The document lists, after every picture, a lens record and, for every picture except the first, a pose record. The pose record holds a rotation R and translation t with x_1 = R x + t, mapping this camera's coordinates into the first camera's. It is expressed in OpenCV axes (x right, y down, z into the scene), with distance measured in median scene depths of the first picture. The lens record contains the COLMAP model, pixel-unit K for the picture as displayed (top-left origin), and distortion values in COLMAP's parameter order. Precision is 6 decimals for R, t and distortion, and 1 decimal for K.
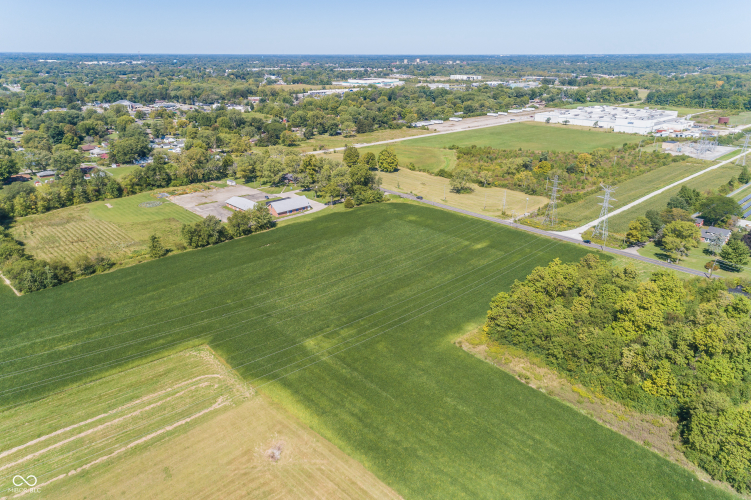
lens RADIAL K [[504.1, 0, 377.2], [0, 504.1, 250.0], [0, 0, 1]] dist [0.023496, 0.014875]
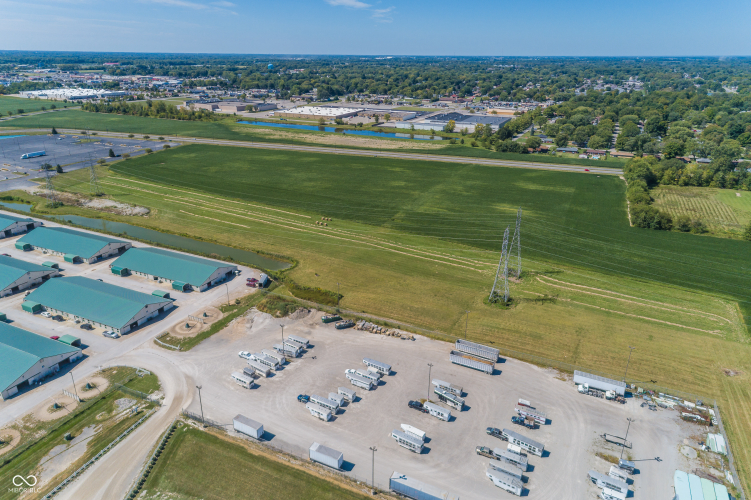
lens RADIAL K [[504.1, 0, 375.3], [0, 504.1, 251.2], [0, 0, 1]] dist [0.023496, 0.014875]
pose [[0.372210, 0.346677, -0.860973, 0.261925], [-0.350032, 0.911560, 0.215723, 0.089117], [0.859615, 0.221074, 0.460639, -0.238102]]
